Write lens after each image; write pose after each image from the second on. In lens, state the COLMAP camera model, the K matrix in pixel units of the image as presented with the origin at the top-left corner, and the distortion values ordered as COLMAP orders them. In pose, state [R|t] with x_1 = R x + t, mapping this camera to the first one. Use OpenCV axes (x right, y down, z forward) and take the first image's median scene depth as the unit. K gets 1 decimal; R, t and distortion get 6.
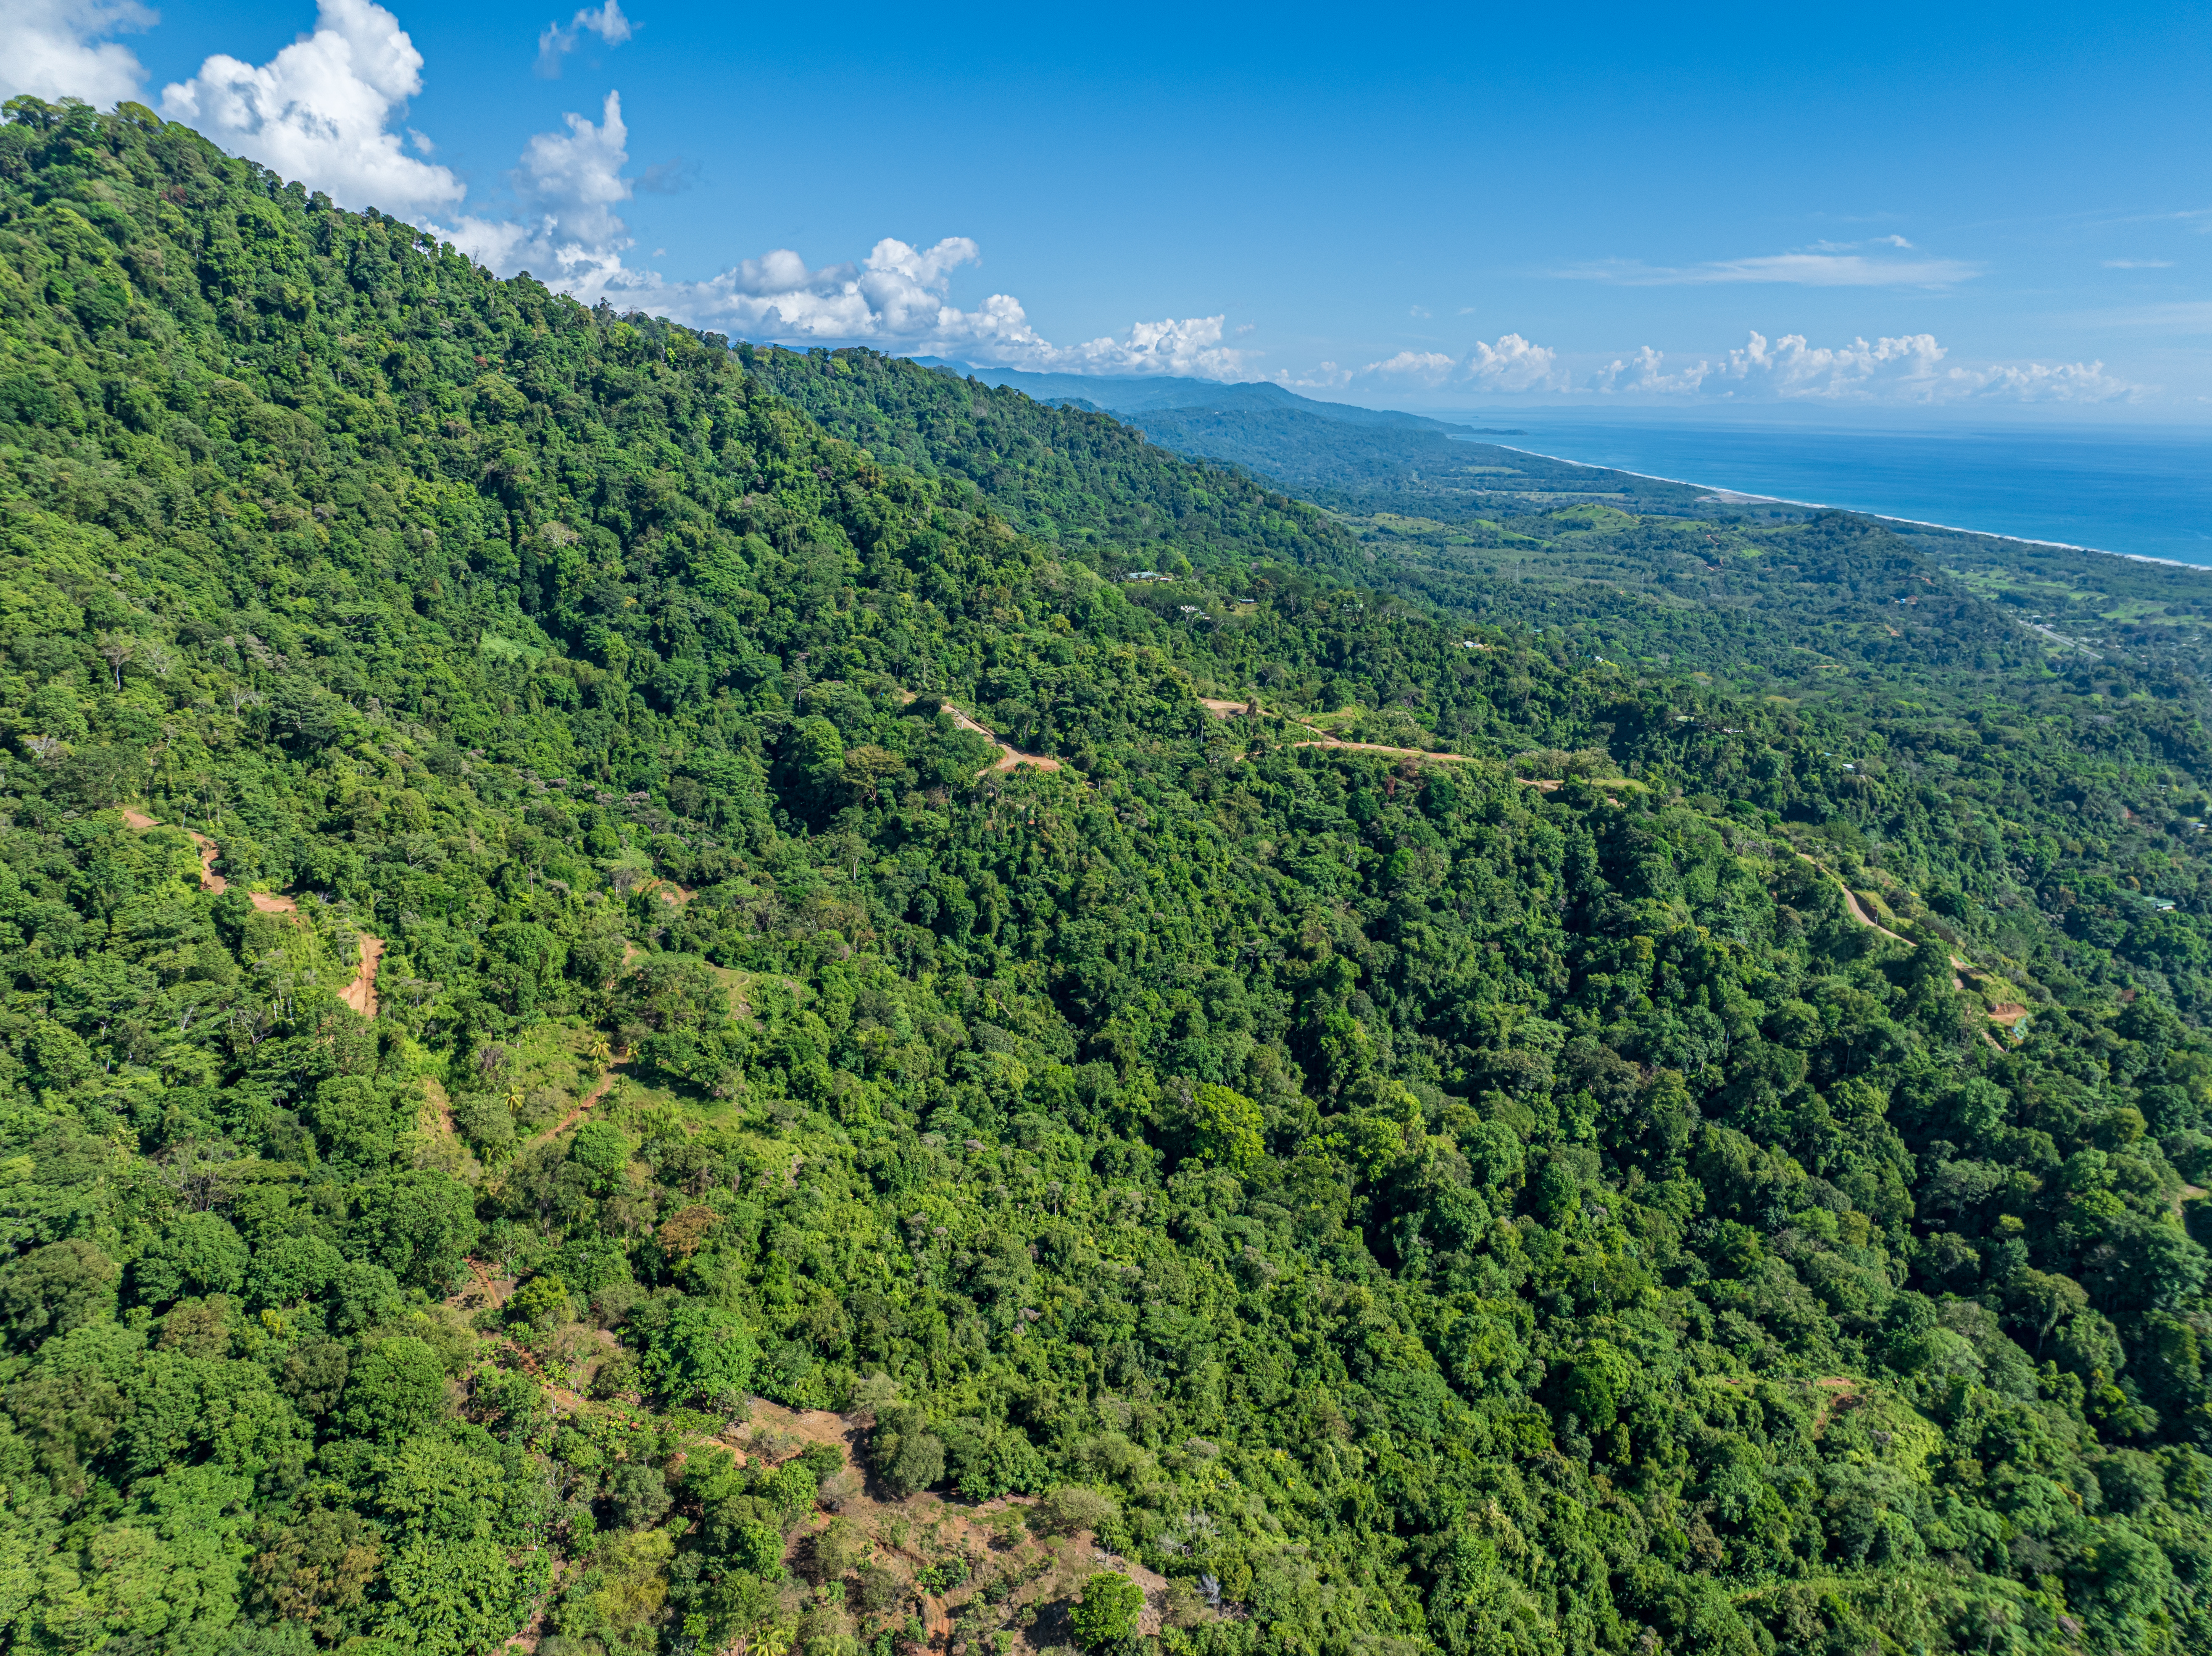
lens RADIAL K [[1562.0, 0, 1099.8], [0, 1562.0, 828.0], [0, 0, 1]] dist [-0.049244, 0.022134]
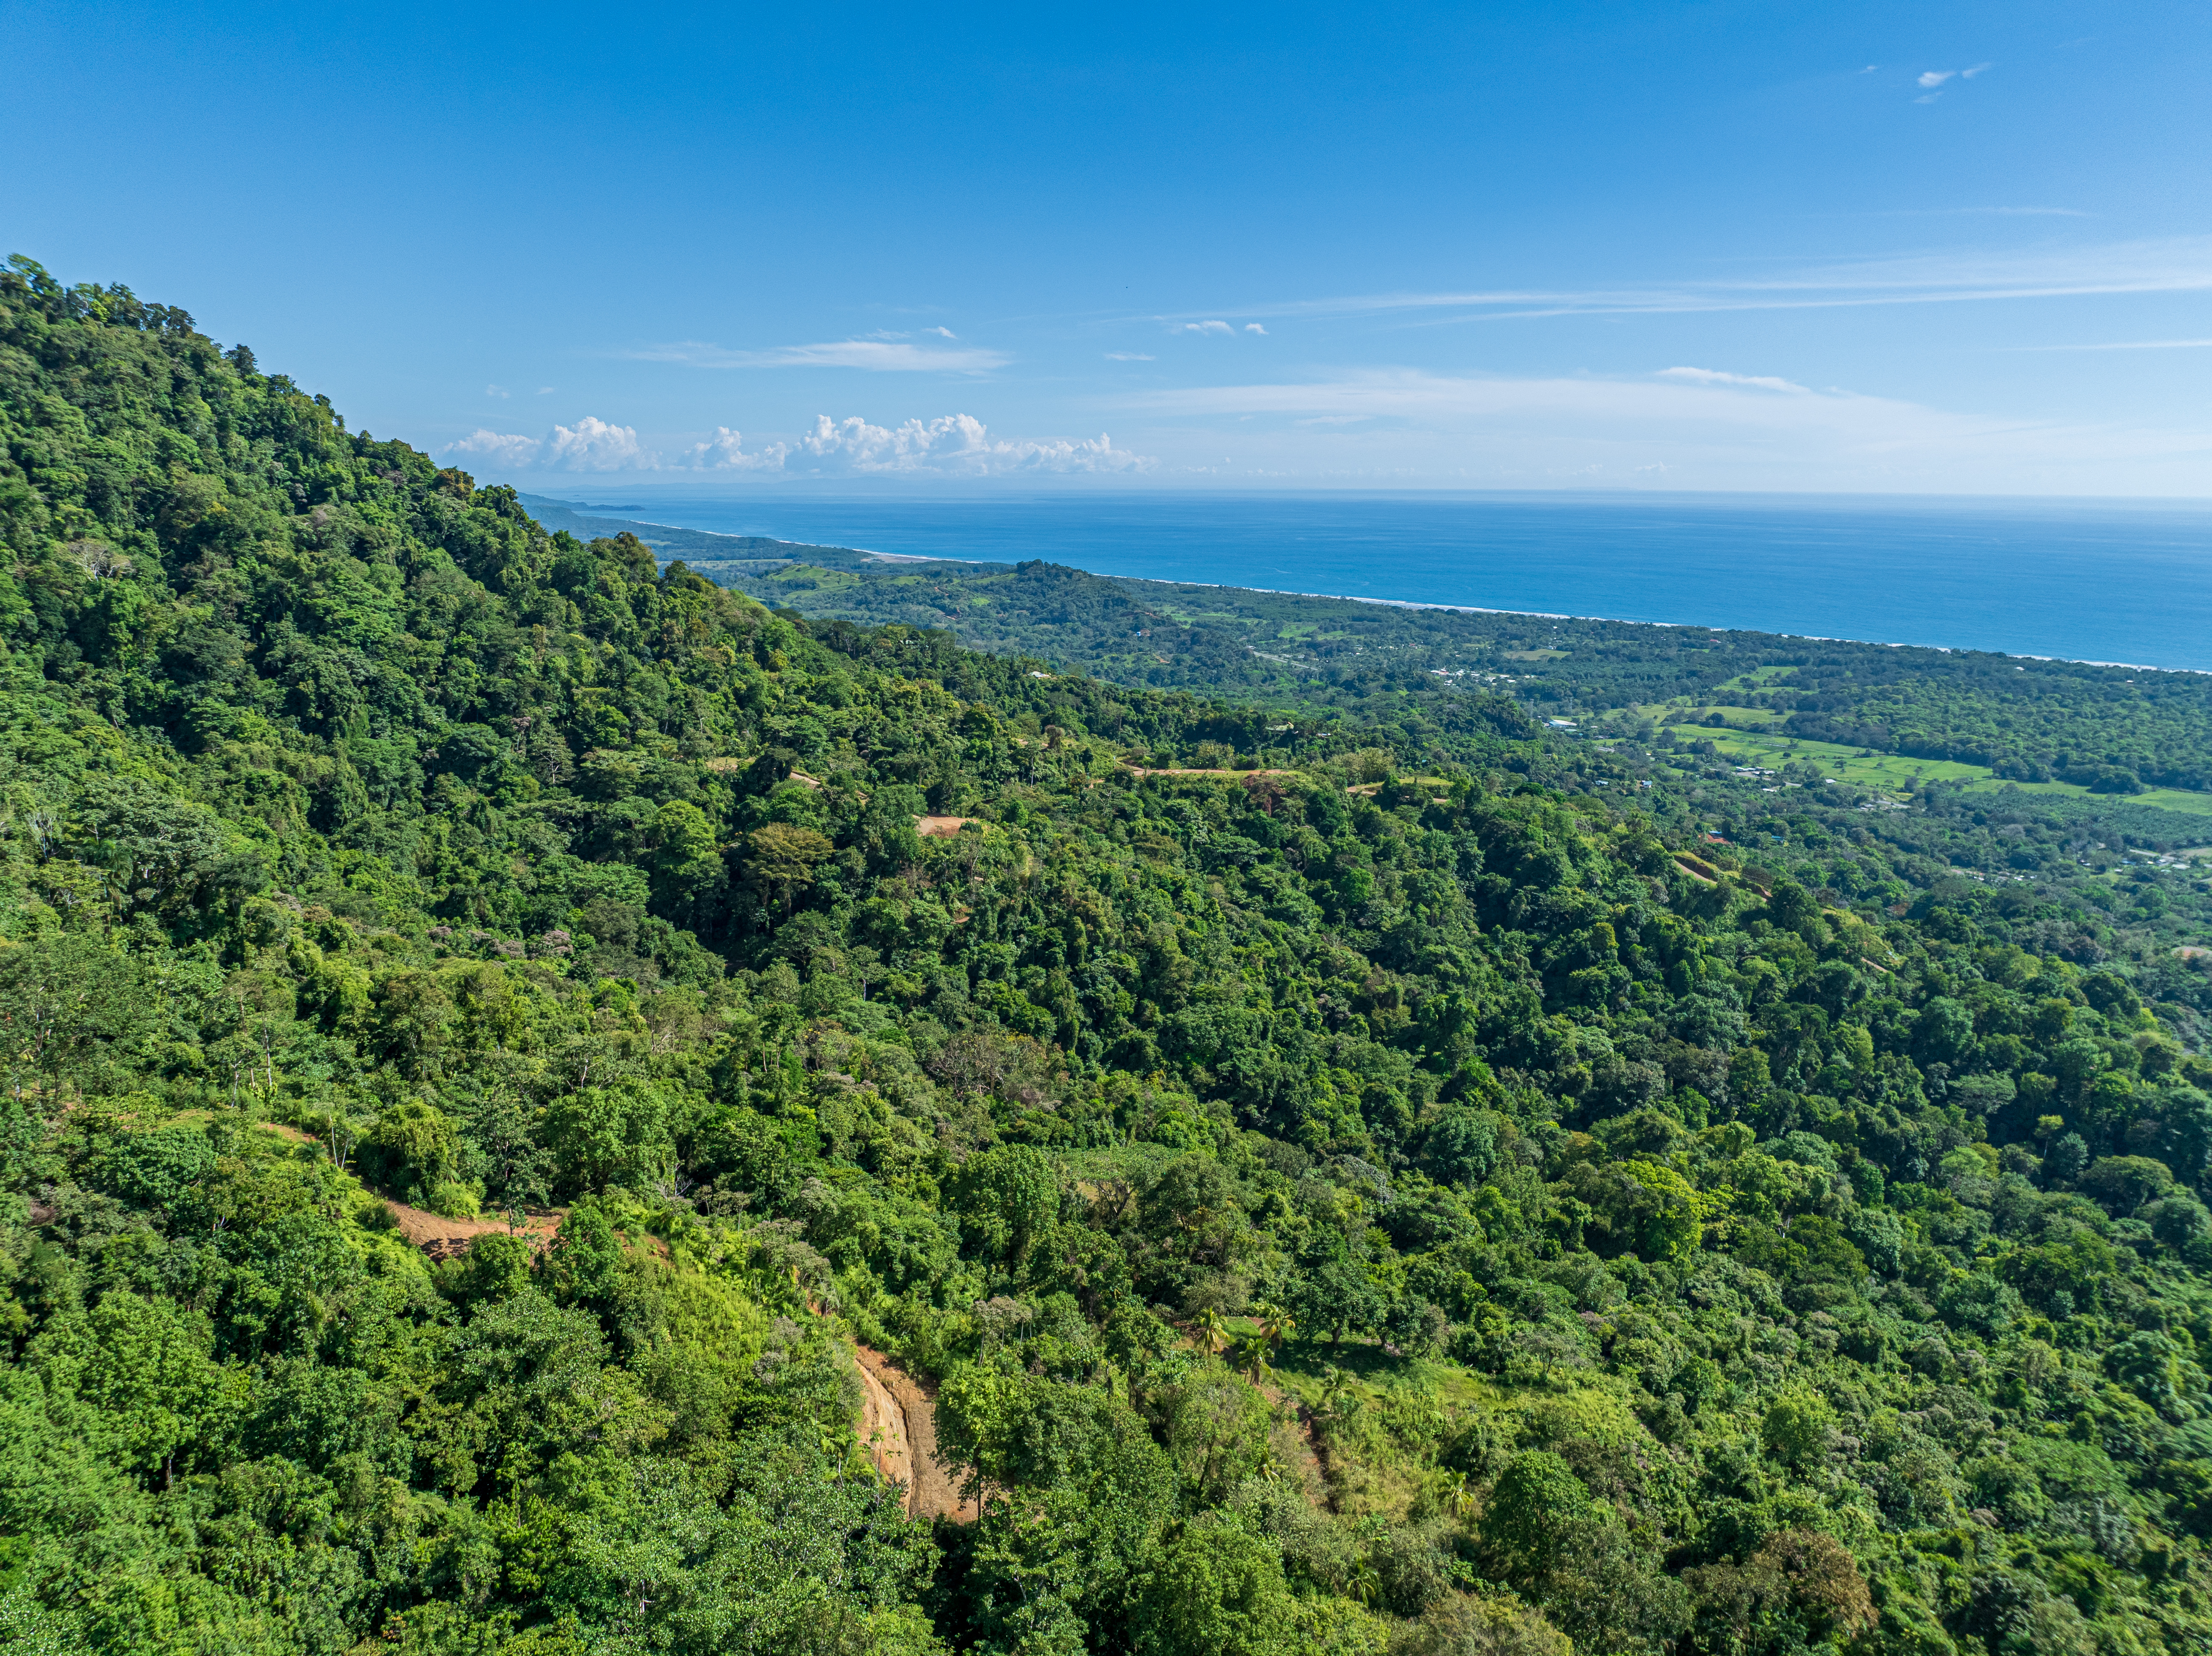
lens RADIAL K [[1562.0, 0, 1099.8], [0, 1562.0, 828.0], [0, 0, 1]] dist [-0.049244, 0.022134]
pose [[0.846661, -0.121271, 0.518130, -0.302331], [0.146765, 0.989136, -0.008312, -0.018931], [-0.511494, 0.083081, 0.855261, 0.257548]]
